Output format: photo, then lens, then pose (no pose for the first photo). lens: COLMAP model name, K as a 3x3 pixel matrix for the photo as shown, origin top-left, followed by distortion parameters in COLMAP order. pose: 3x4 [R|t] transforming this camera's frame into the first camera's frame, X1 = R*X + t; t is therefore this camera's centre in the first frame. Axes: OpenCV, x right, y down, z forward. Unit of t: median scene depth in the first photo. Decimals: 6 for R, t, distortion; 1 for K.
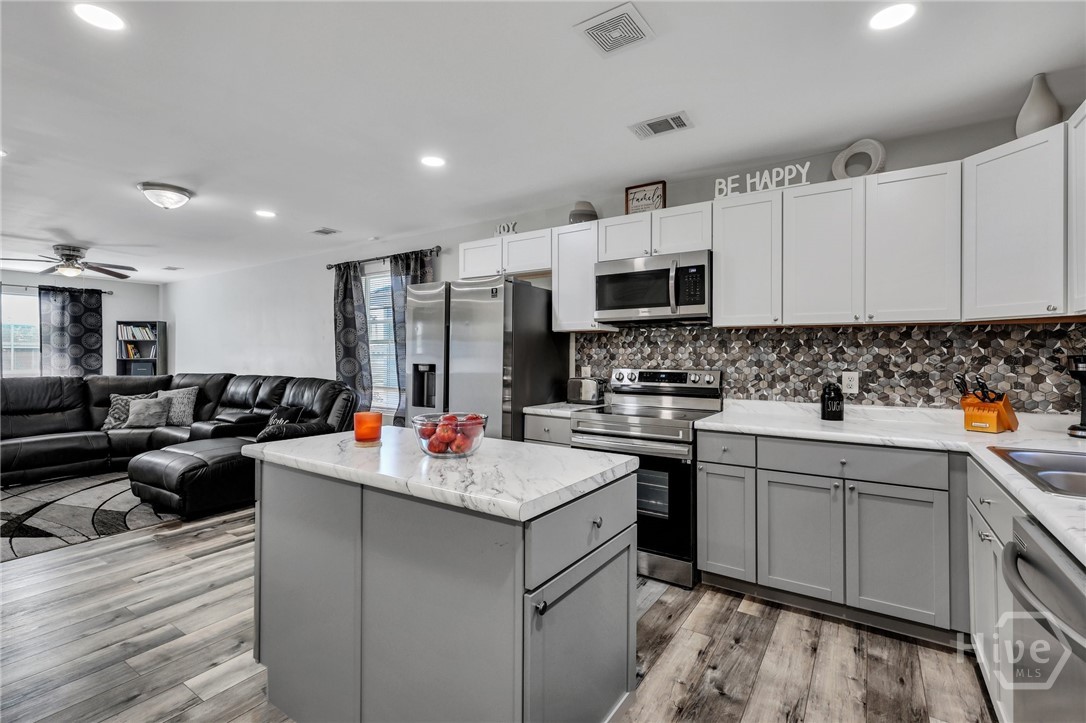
lens RADIAL K [[495.5, 0, 544.3], [0, 495.5, 353.2], [0, 0, 1]] dist [0.001676, 0.000162]
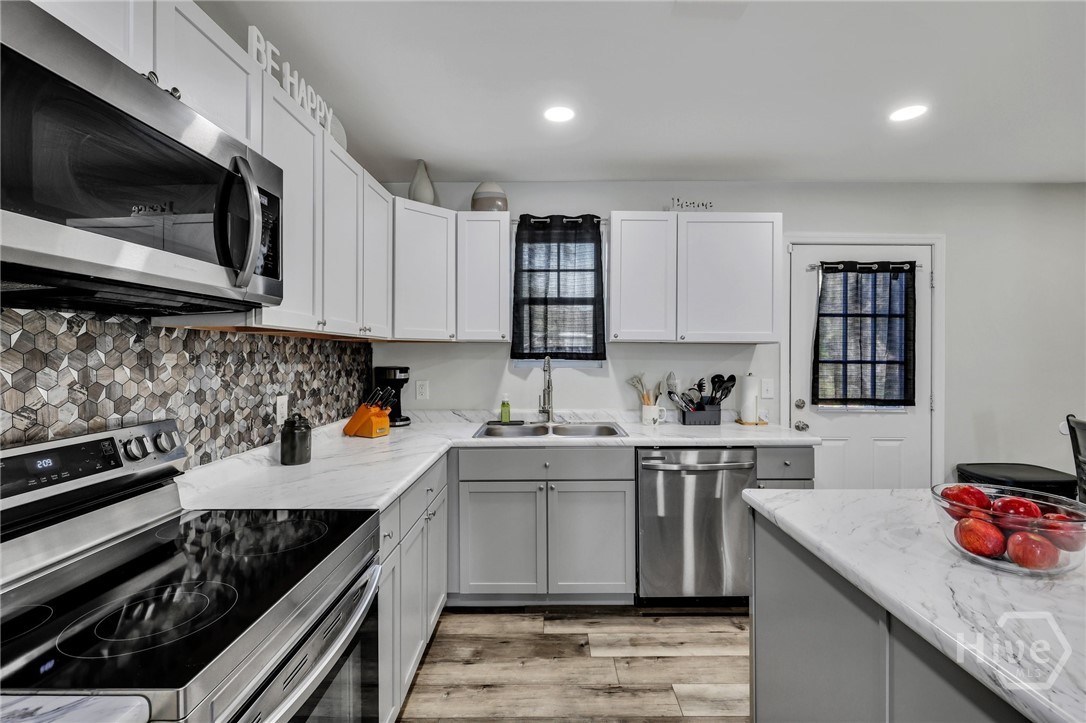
lens RADIAL K [[495.5, 0, 544.3], [0, 495.5, 353.2], [0, 0, 1]] dist [0.001676, 0.000162]
pose [[-0.546780, -0.000855, 0.837276, -0.195354], [0.001474, 0.999997, 0.001983, -0.023879], [-0.837275, 0.002318, -0.546777, 0.914340]]
